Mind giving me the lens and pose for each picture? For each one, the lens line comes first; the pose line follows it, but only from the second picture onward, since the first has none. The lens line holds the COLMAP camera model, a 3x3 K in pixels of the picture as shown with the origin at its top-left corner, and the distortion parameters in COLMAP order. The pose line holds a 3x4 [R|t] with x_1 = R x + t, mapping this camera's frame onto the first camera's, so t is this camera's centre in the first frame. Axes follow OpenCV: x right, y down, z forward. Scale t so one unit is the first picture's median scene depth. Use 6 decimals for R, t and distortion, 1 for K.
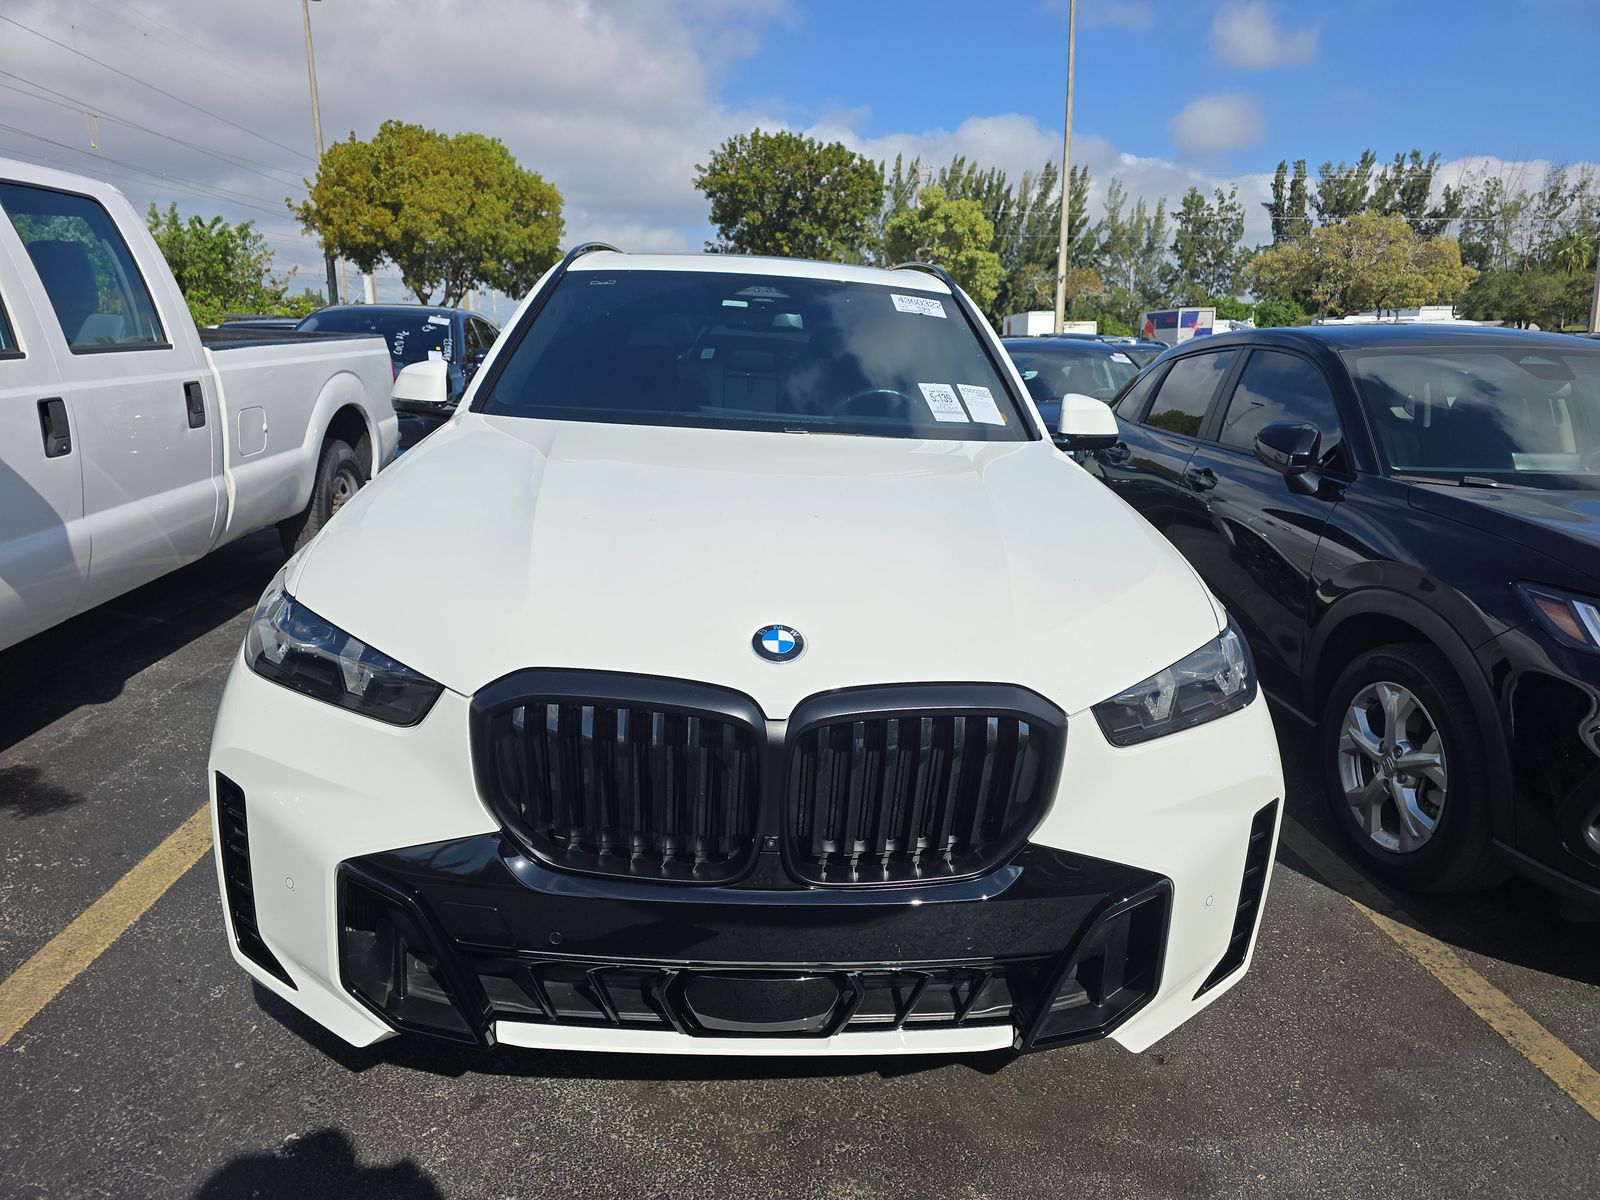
lens RADIAL K [[1060.7, 0, 800.0], [0, 1060.7, 600.0], [0, 0, 1]] dist [0.025980, -0.003946]
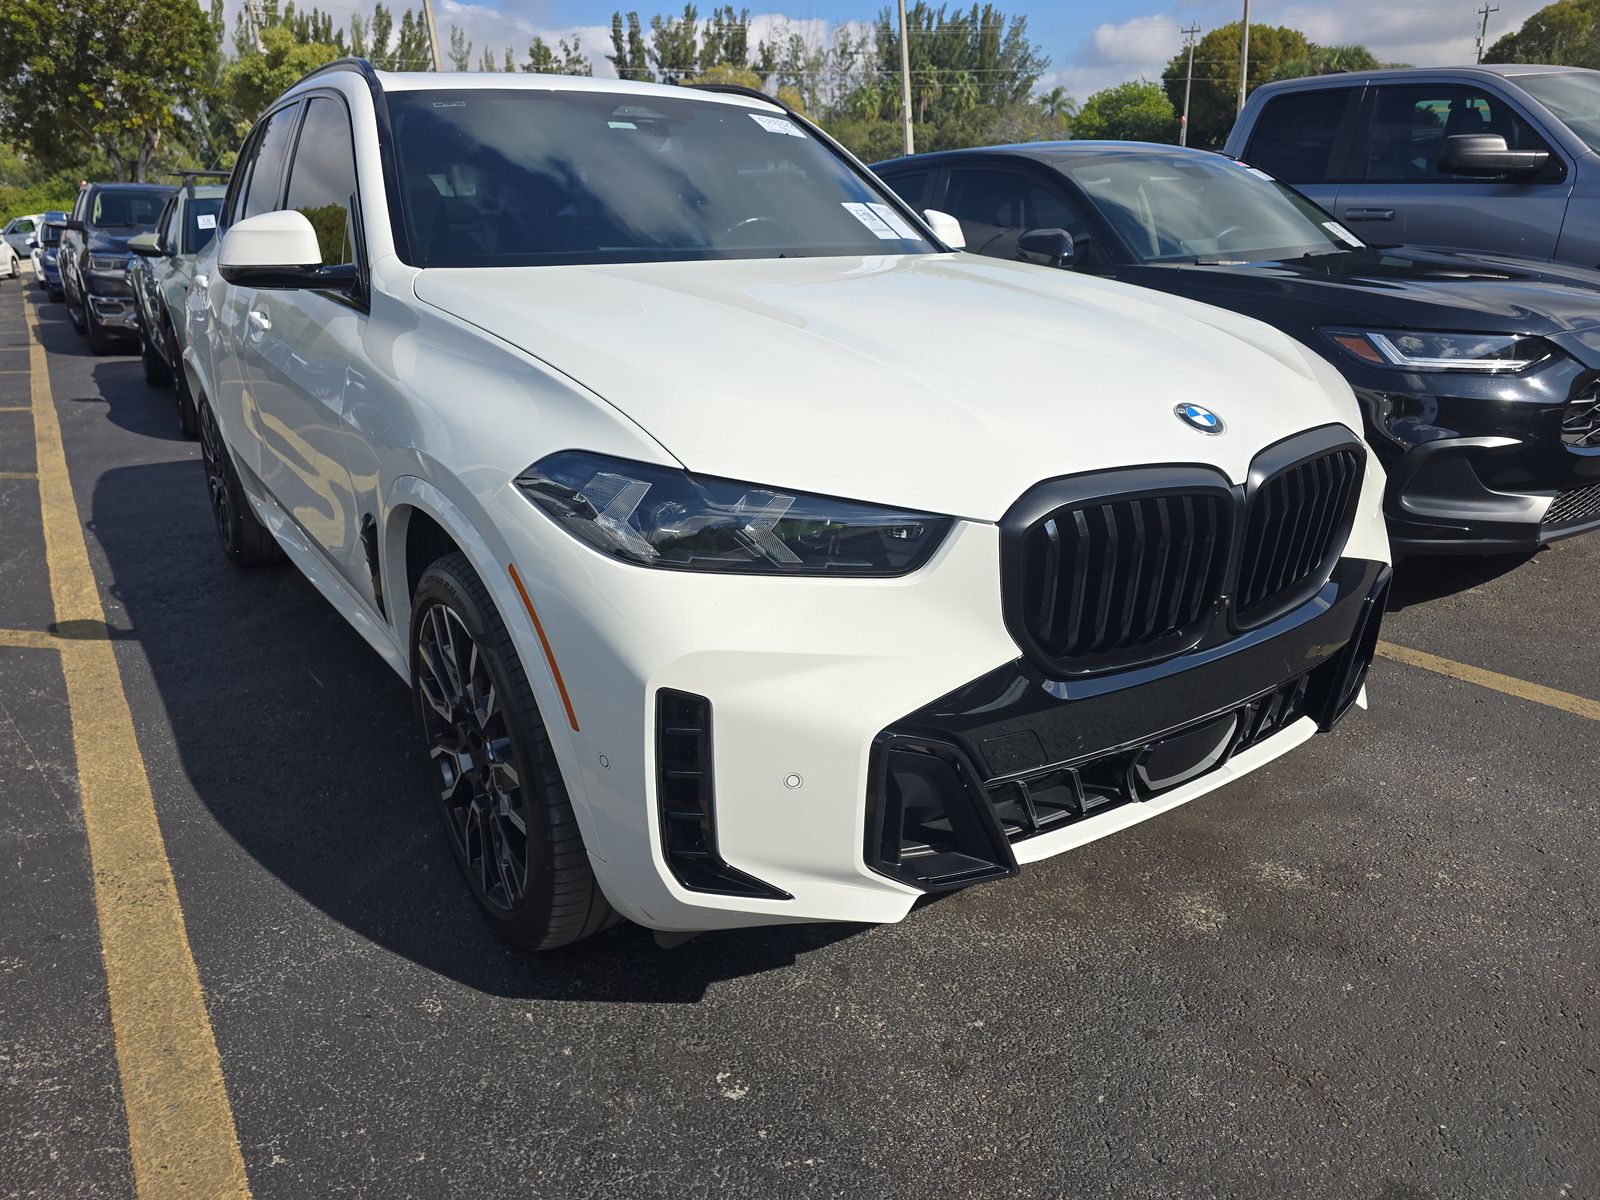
lens RADIAL K [[1060.7, 0, 800.0], [0, 1060.7, 600.0], [0, 0, 1]] dist [0.025980, -0.003946]
pose [[0.857543, -0.229875, 0.460193, -0.840104], [0.174325, 0.971528, 0.160452, -0.020461], [-0.483974, -0.057372, 0.873200, 0.242291]]
